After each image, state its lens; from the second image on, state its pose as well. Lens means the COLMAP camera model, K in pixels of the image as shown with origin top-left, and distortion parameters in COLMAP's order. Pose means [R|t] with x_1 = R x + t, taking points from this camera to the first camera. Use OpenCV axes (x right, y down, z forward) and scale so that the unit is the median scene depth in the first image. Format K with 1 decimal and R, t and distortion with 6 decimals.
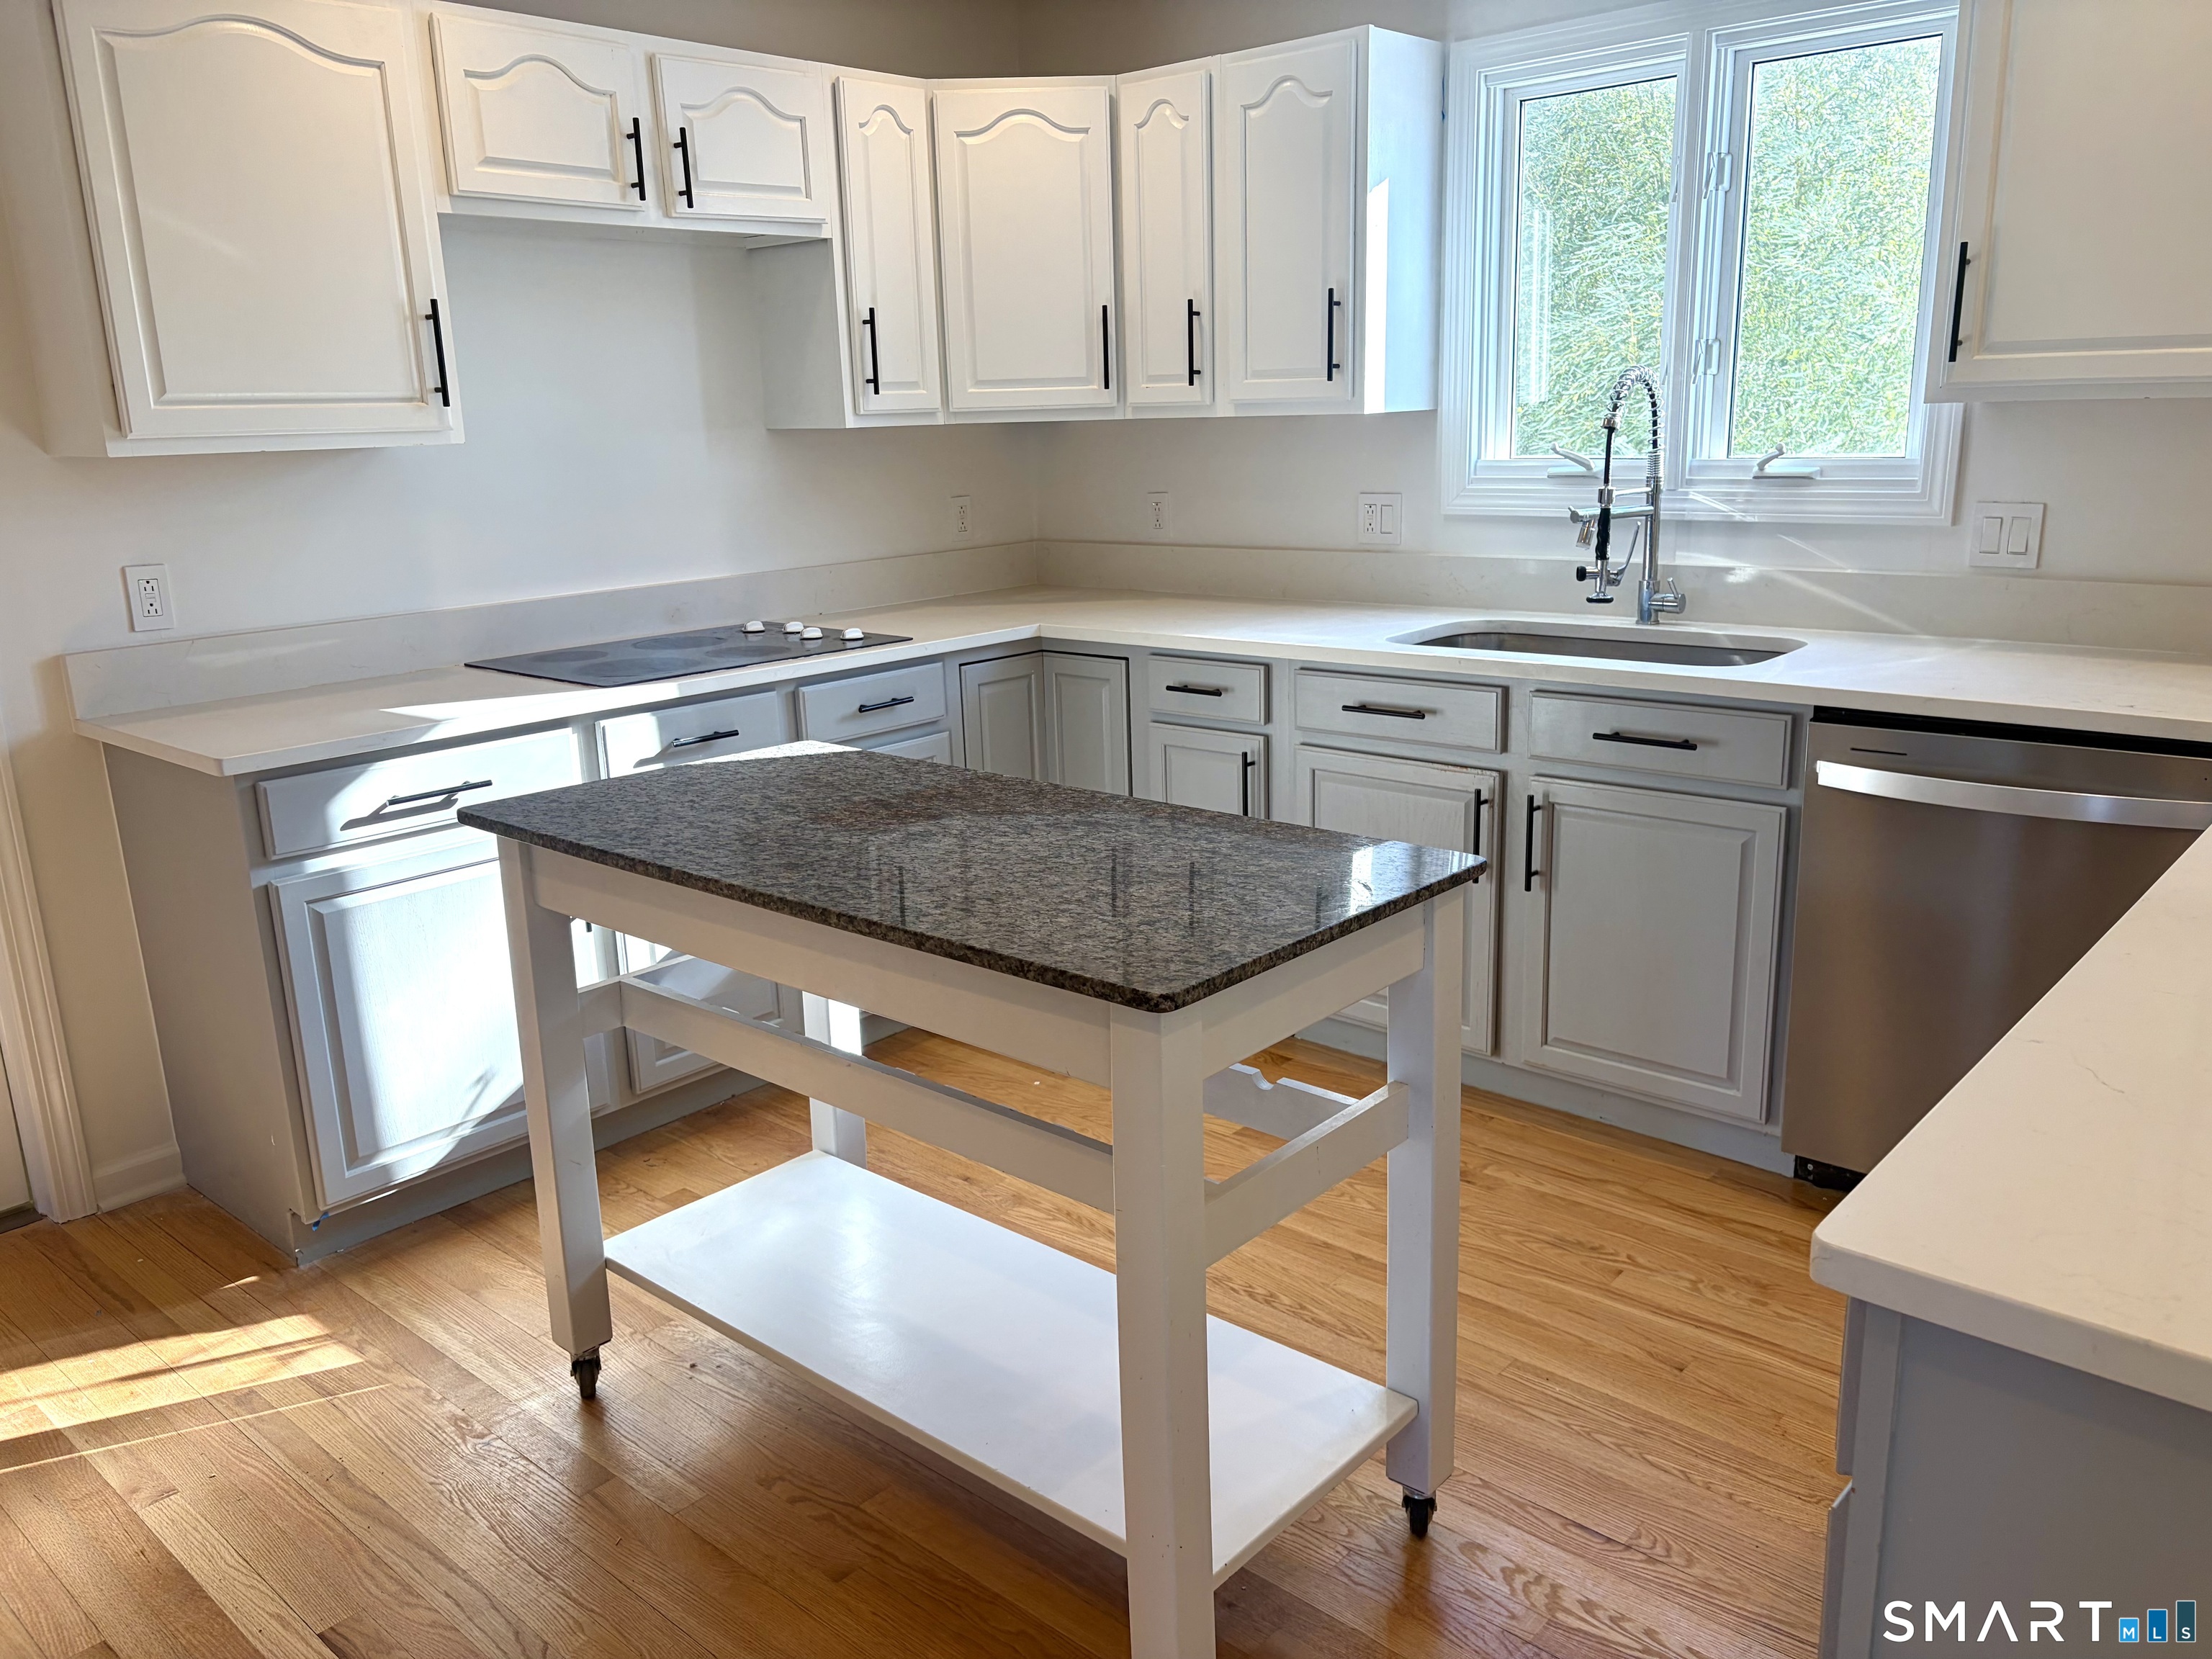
lens RADIAL K [[1692.1, 0, 1118.2], [0, 1692.1, 845.5], [0, 0, 1]] dist [0.047089, -0.053394]
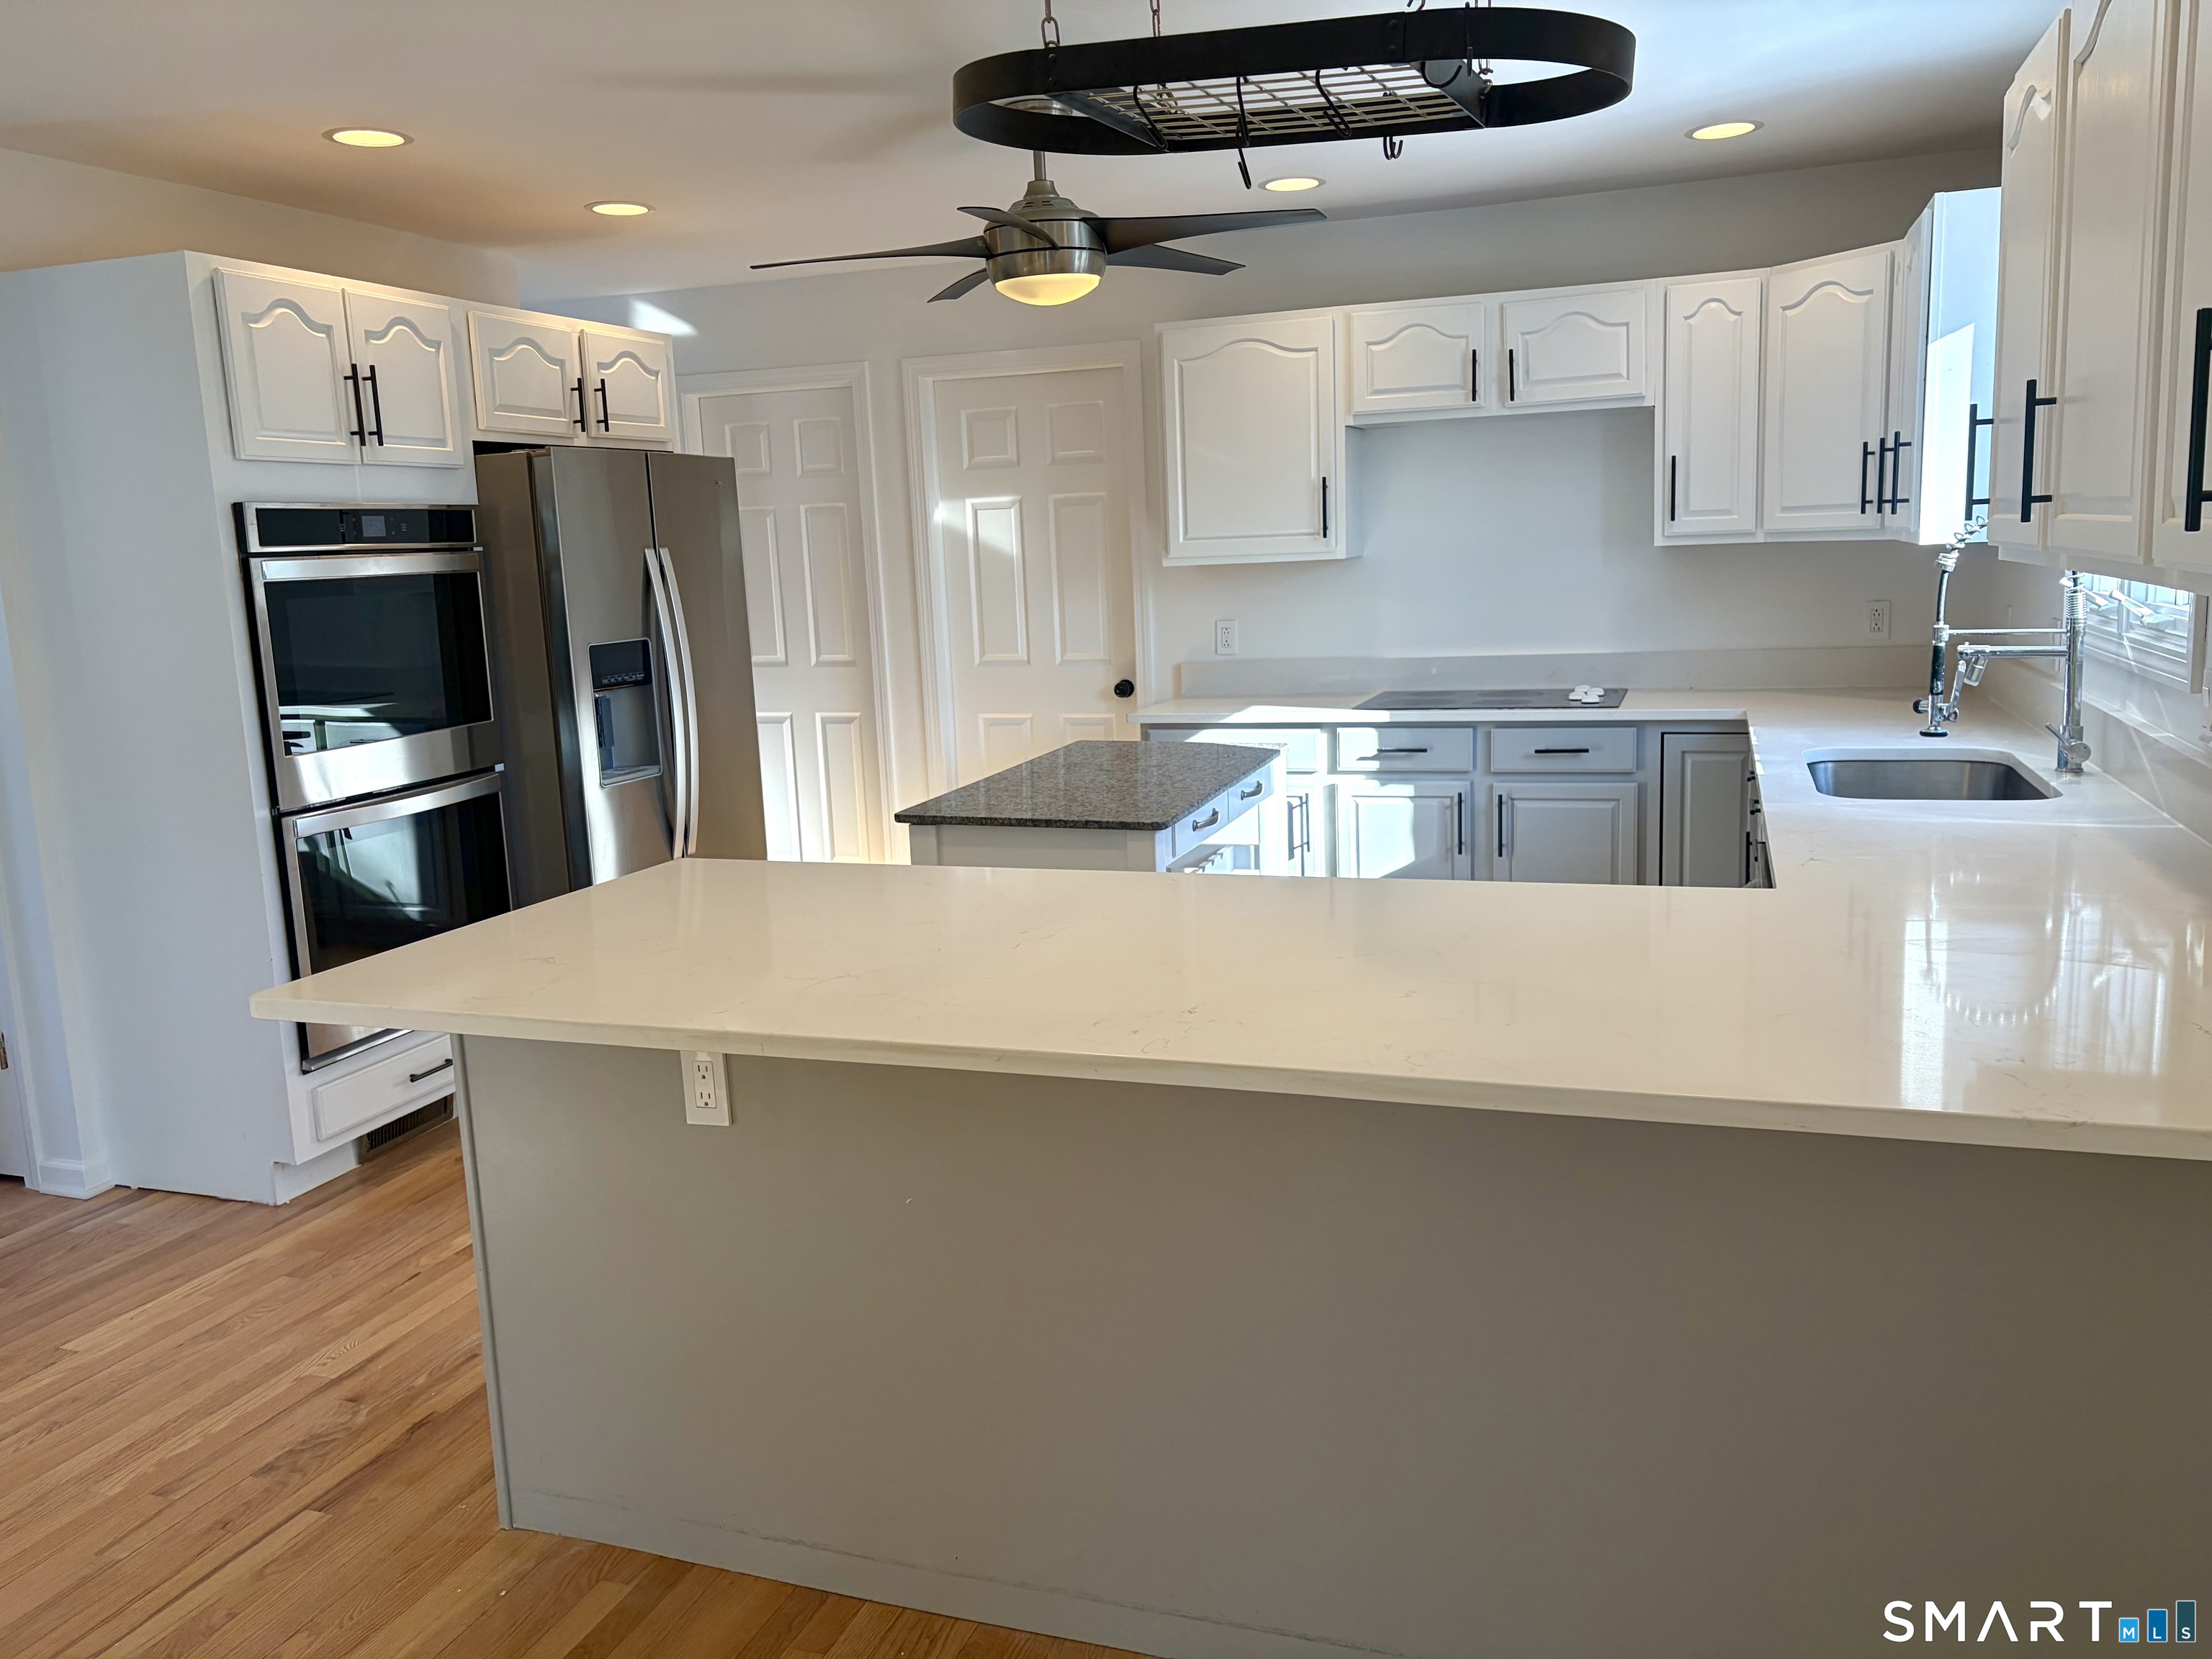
lens RADIAL K [[1692.1, 0, 1108.3], [0, 1692.1, 832.4], [0, 0, 1]] dist [0.047089, -0.053394]
pose [[0.378562, 0.171791, -0.909494, 1.005677], [-0.206776, 0.973487, 0.097811, -0.081561], [0.902183, 0.151034, 0.404047, 0.143717]]
